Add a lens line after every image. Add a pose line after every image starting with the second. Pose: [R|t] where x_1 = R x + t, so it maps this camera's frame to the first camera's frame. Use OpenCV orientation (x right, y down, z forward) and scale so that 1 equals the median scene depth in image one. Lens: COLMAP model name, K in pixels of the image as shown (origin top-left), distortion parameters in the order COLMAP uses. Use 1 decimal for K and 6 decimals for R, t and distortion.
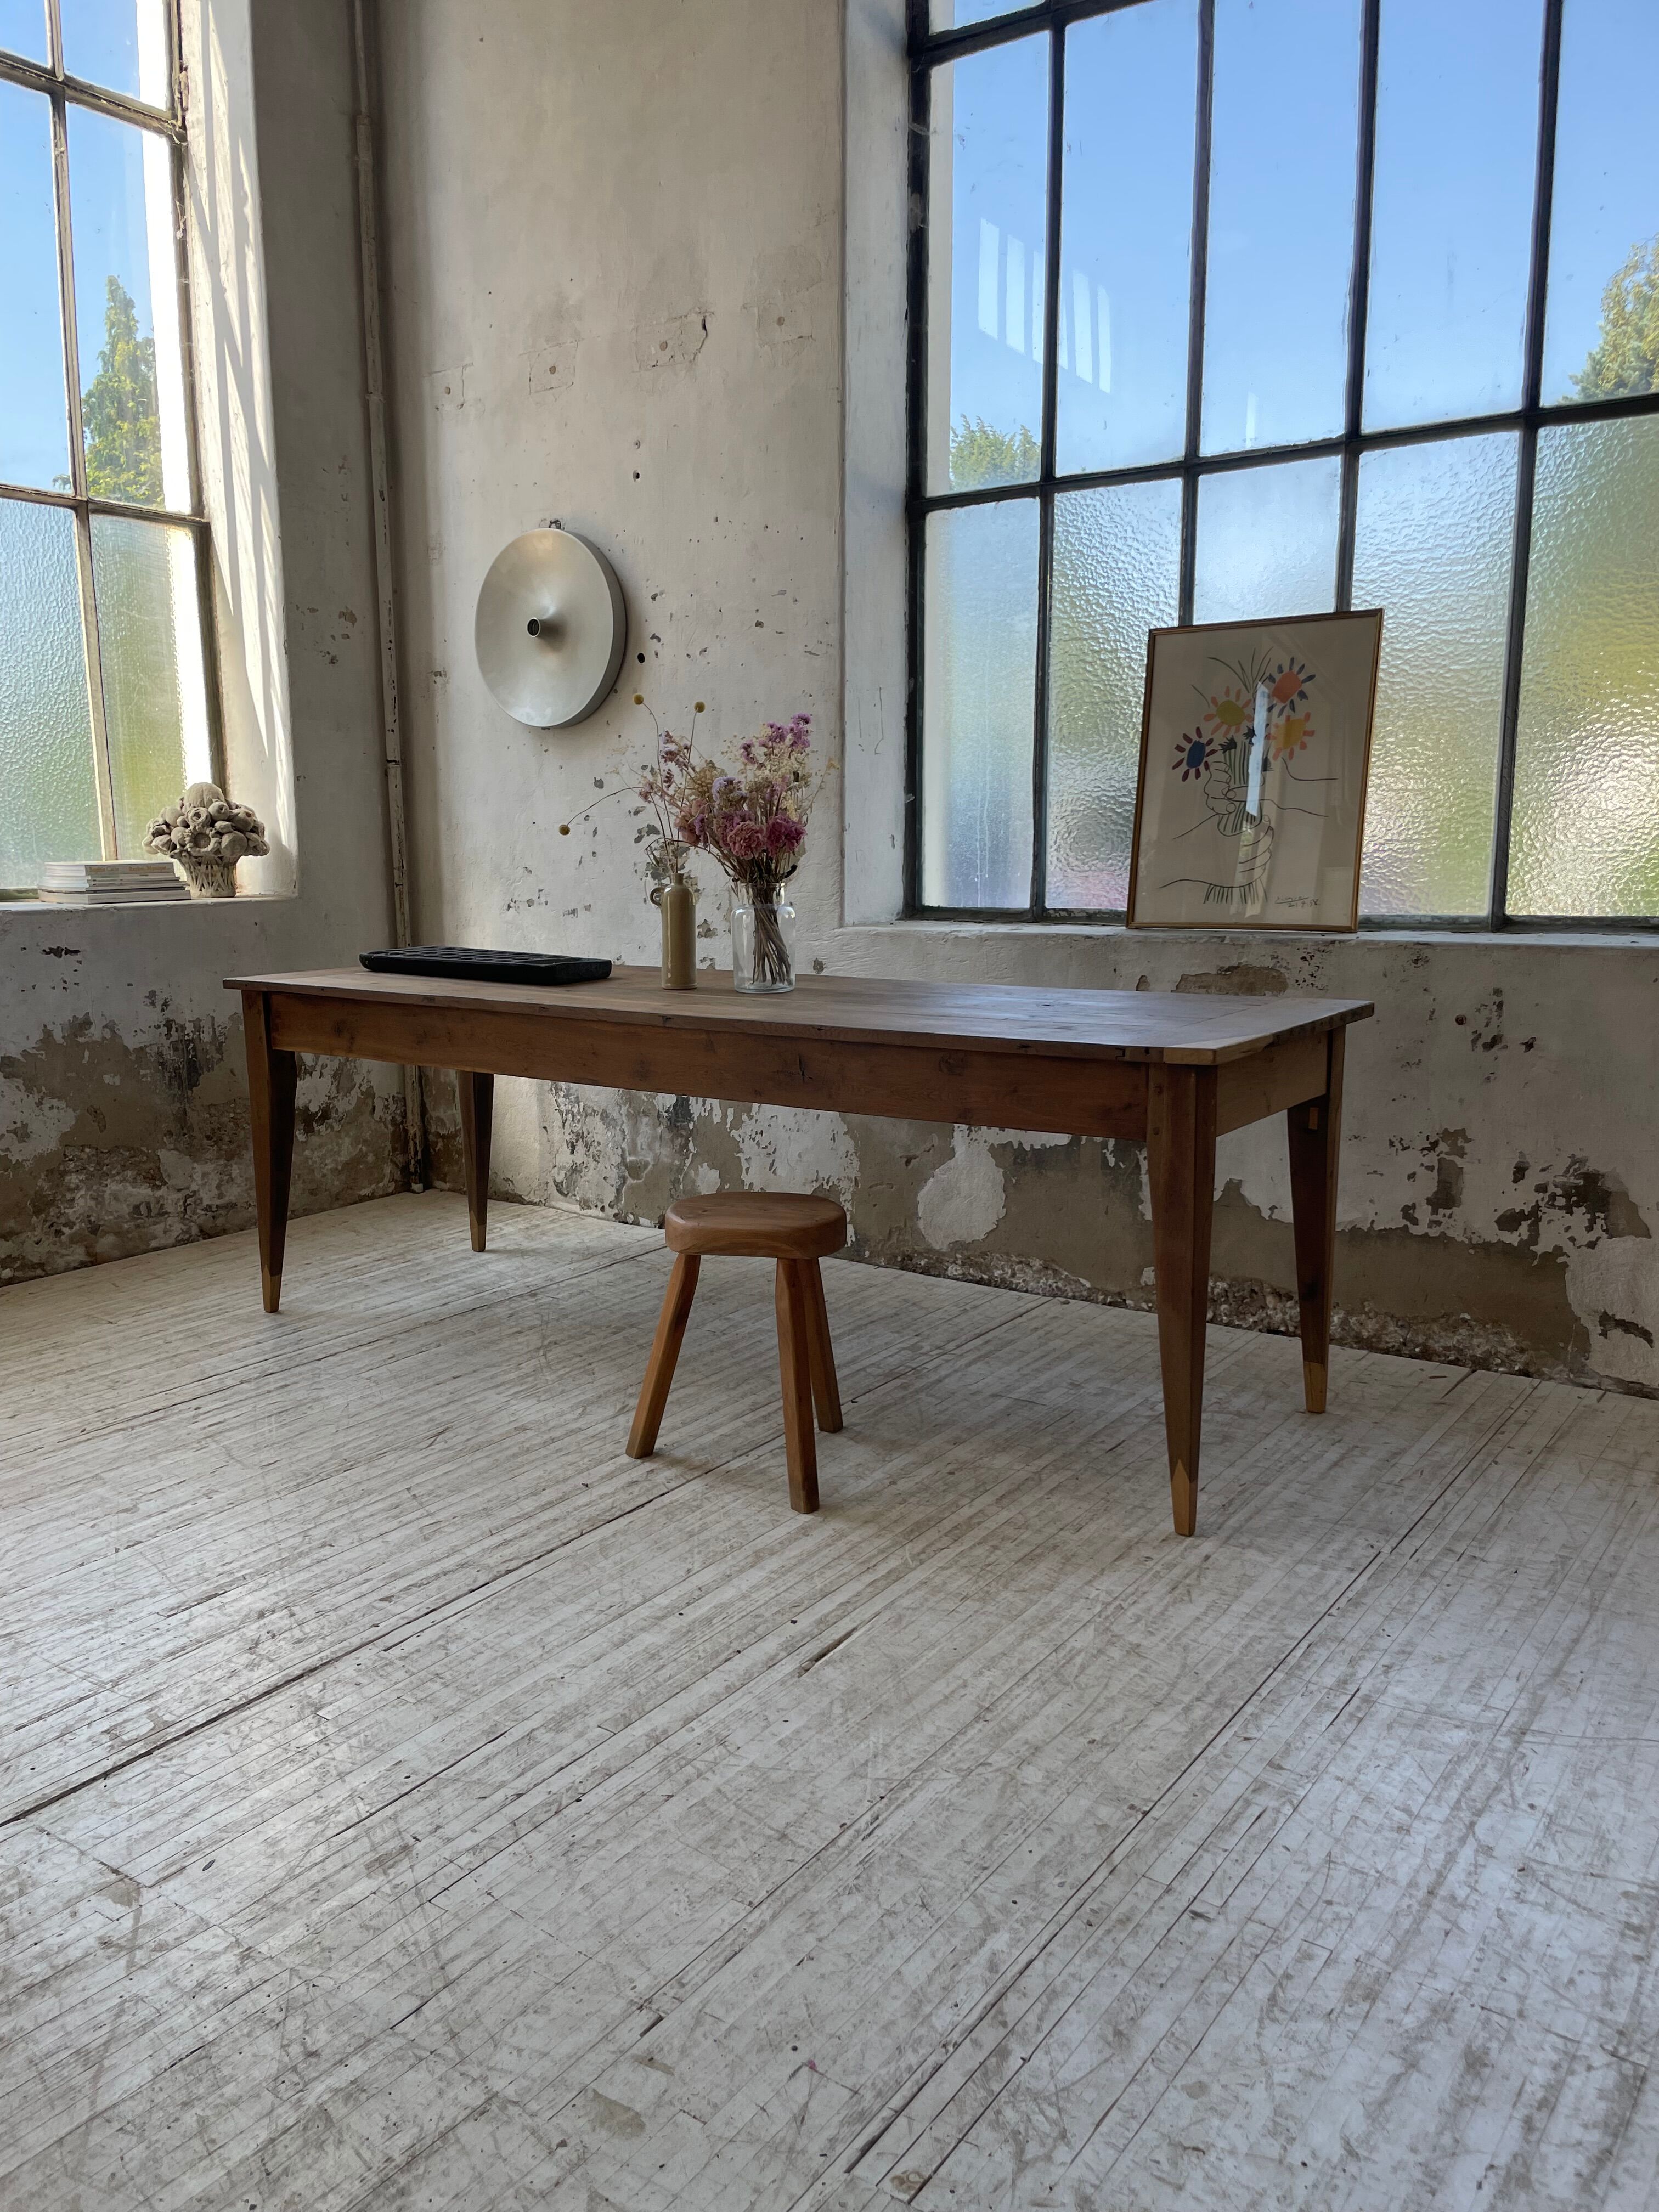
lens RADIAL K [[1686.5, 0, 805.7], [0, 1686.5, 1114.2], [0, 0, 1]] dist [0.090814, -0.130154]
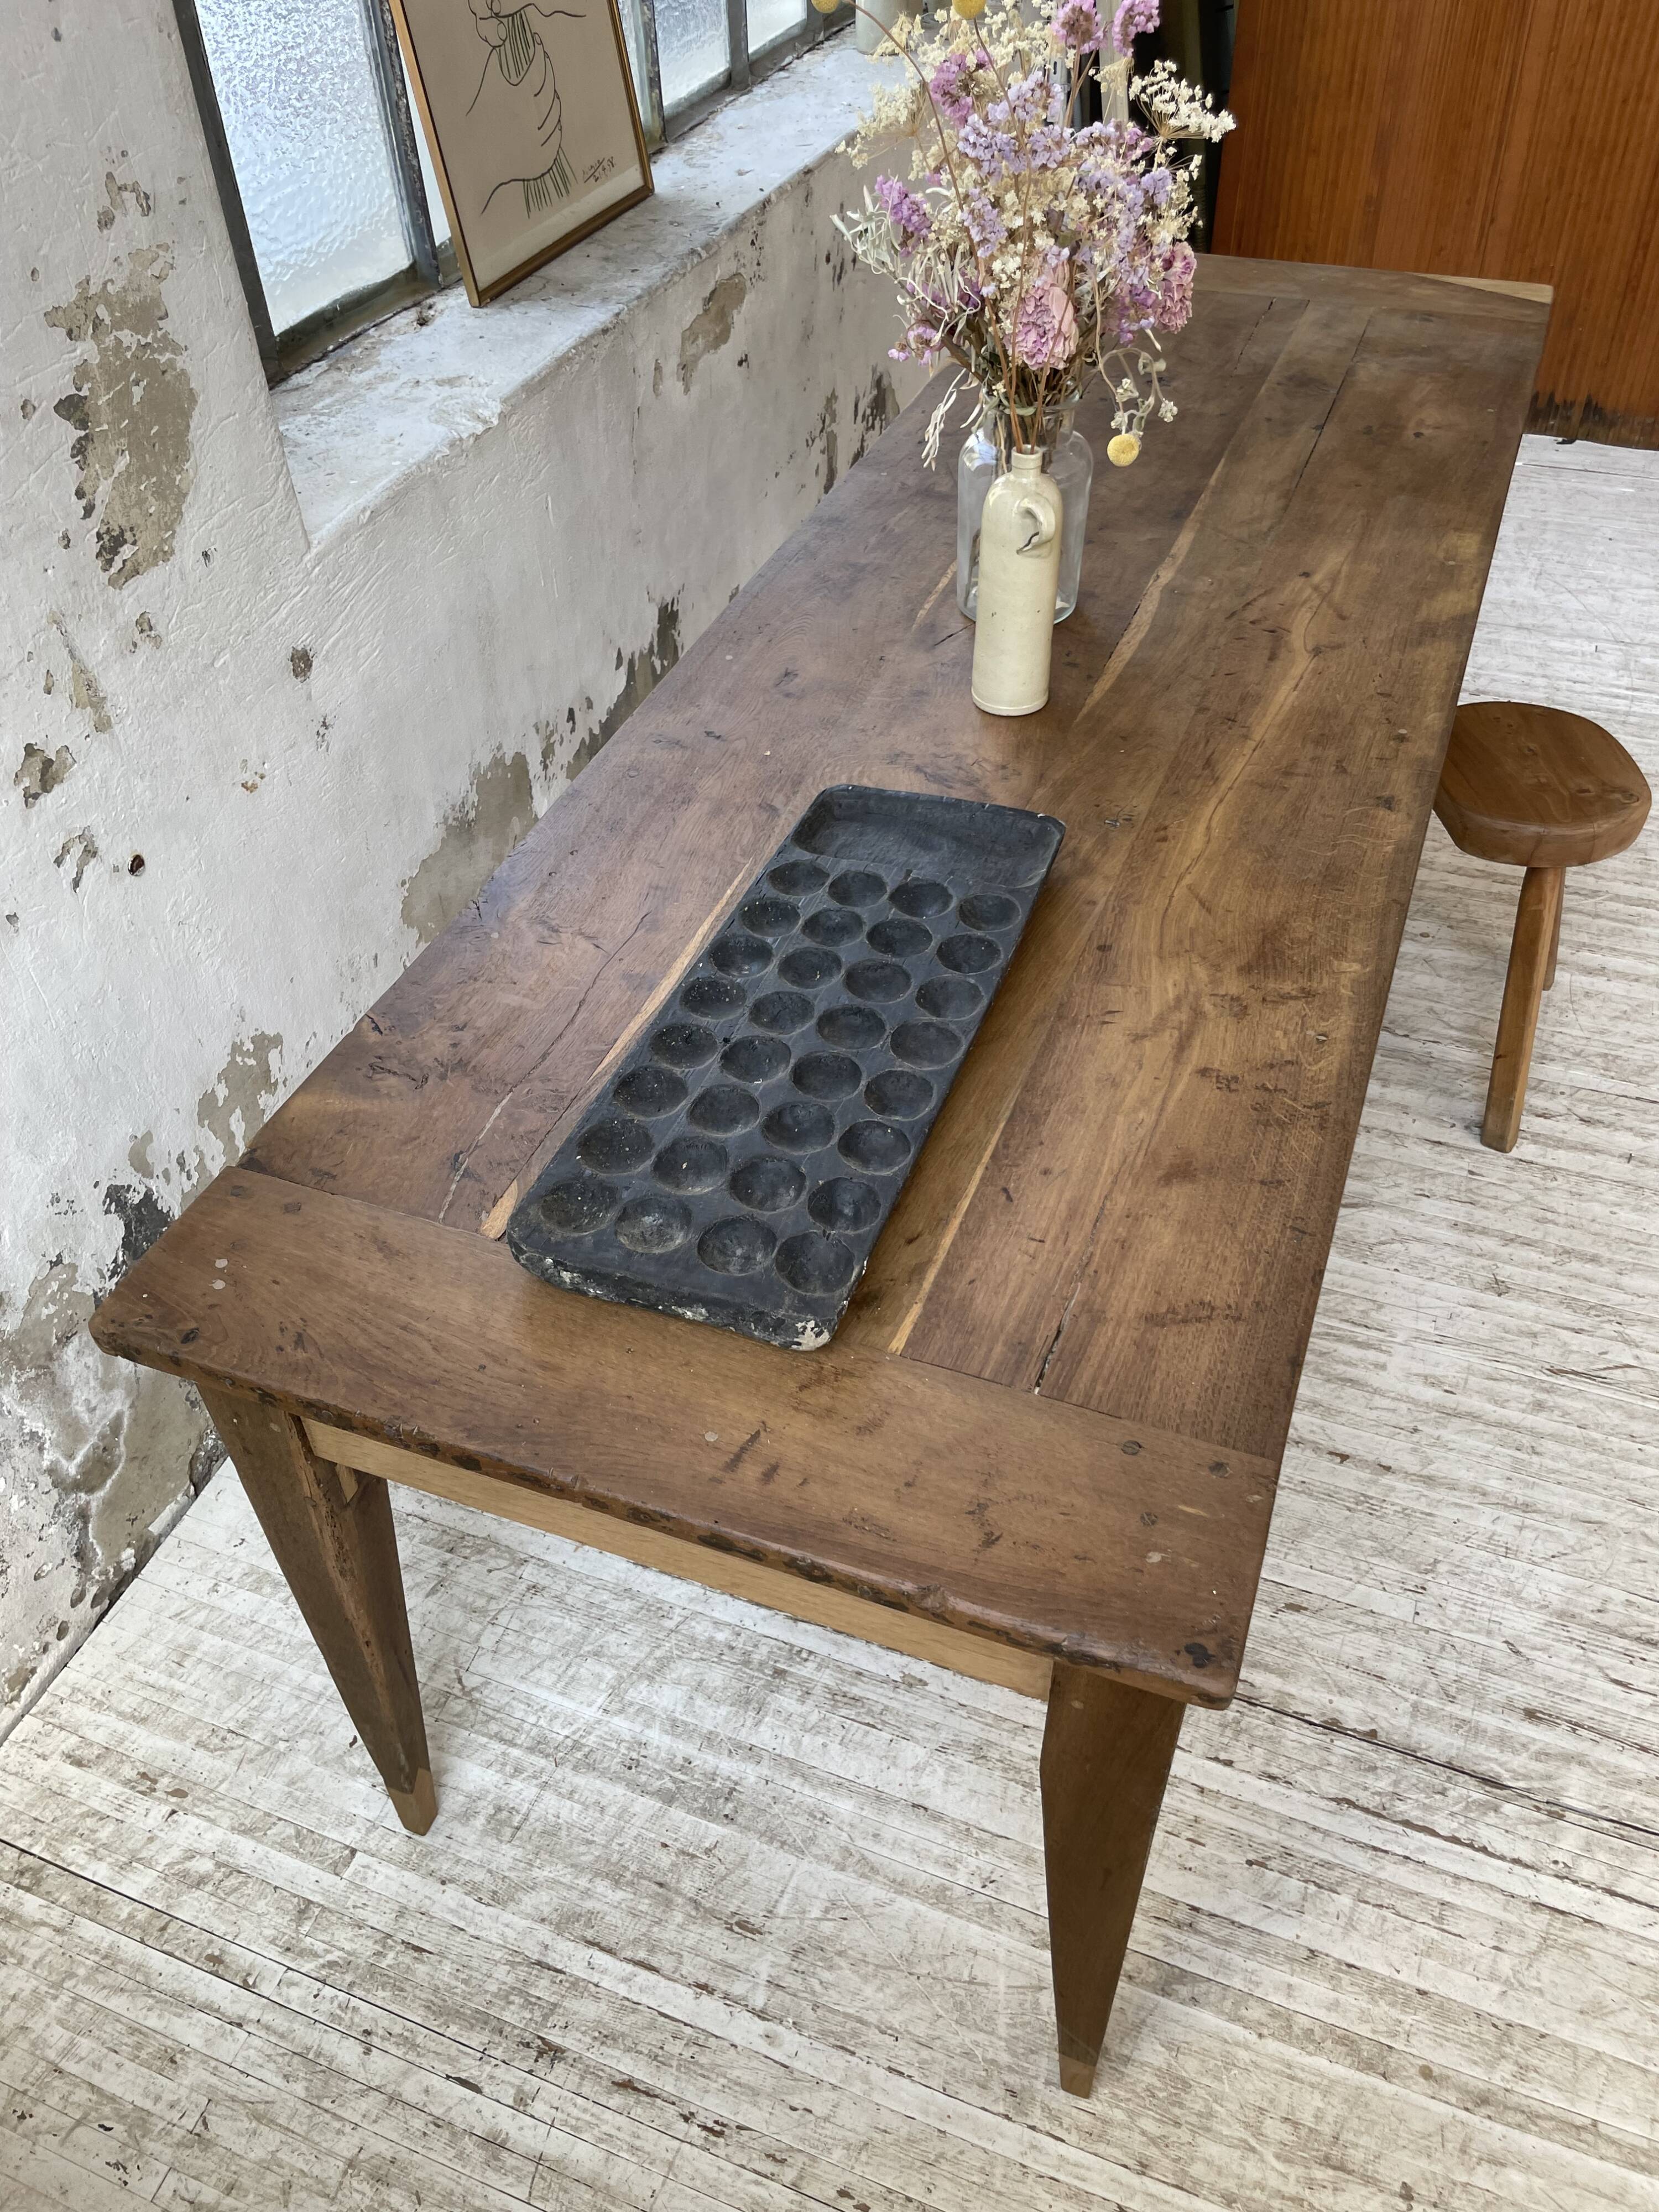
lens RADIAL K [[1691.8, 0, 833.8], [0, 1691.8, 1121.1], [0, 0, 1]] dist [0.084354, -0.120216]
pose [[-0.243470, -0.652862, 0.717282, -0.444119], [0.193813, 0.691873, 0.695521, -0.307791], [-0.950347, 0.308357, -0.041917, 1.027520]]
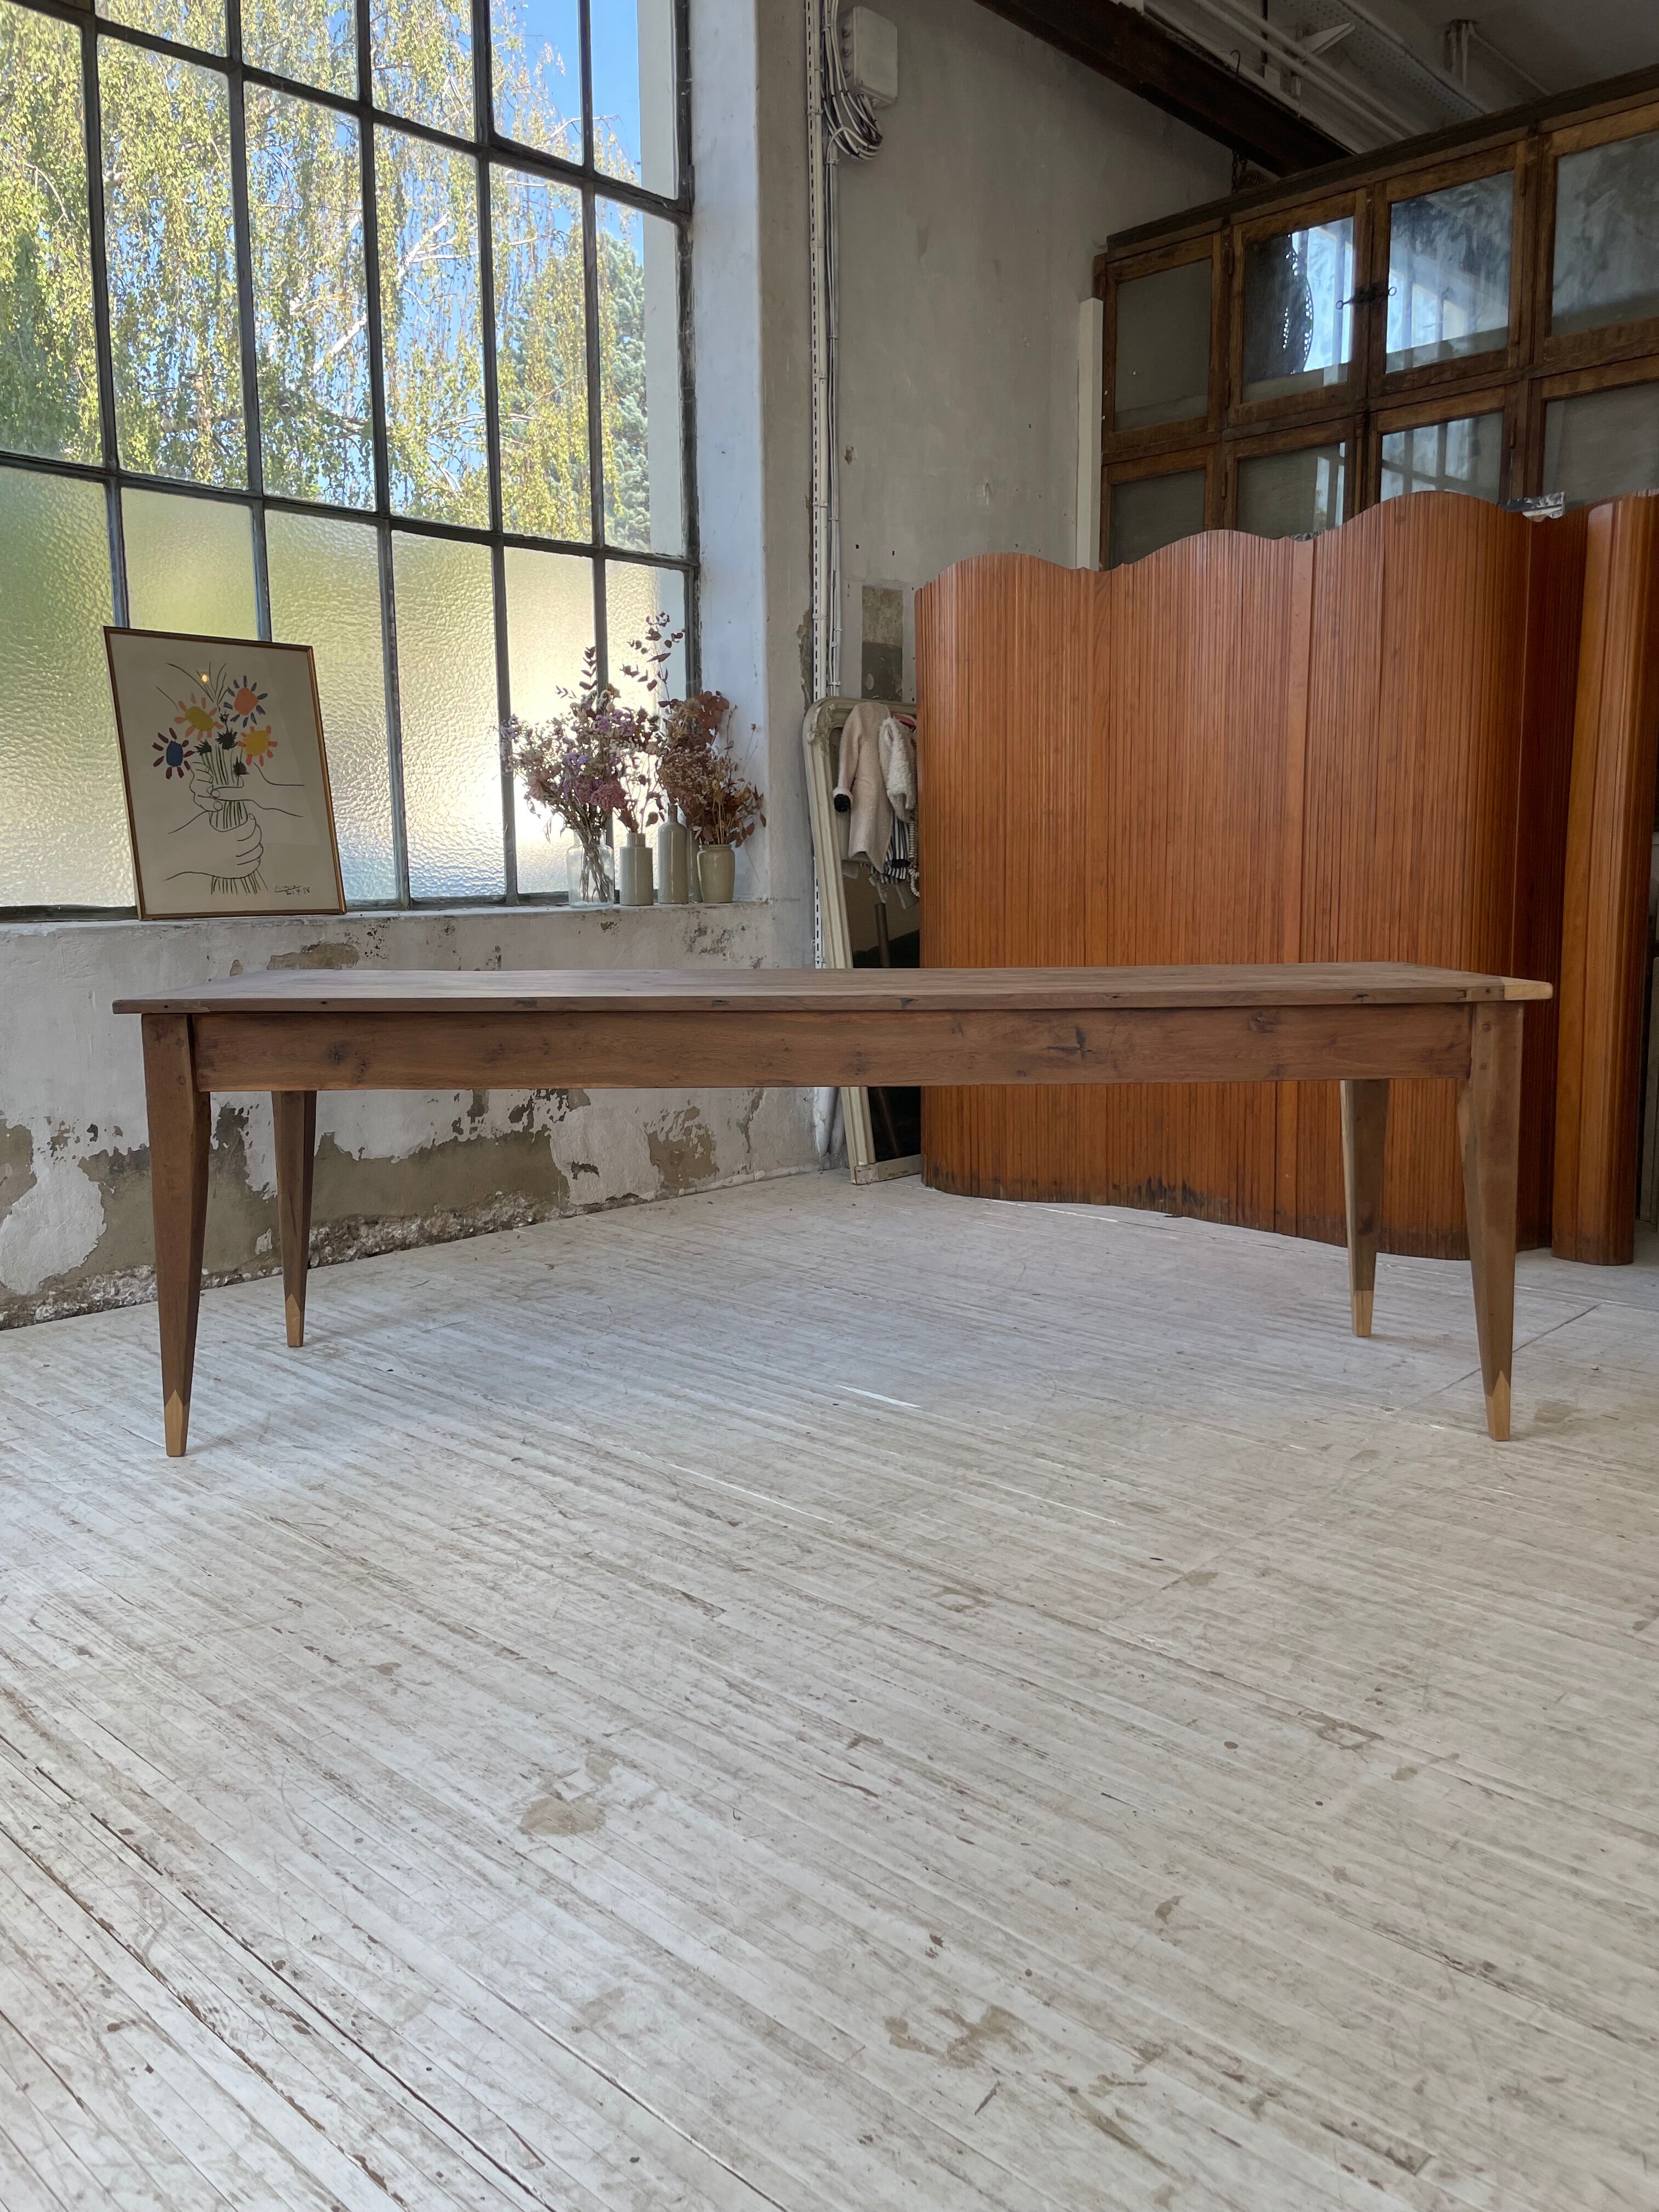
lens RADIAL K [[1686.5, 0, 836.8], [0, 1686.5, 1084.3], [0, 0, 1]] dist [0.090814, -0.130154]
pose [[0.137705, -0.122110, 0.982917, -0.783960], [0.171620, 0.980303, 0.097742, -0.044464], [-0.975492, 0.155228, 0.155949, 0.470587]]
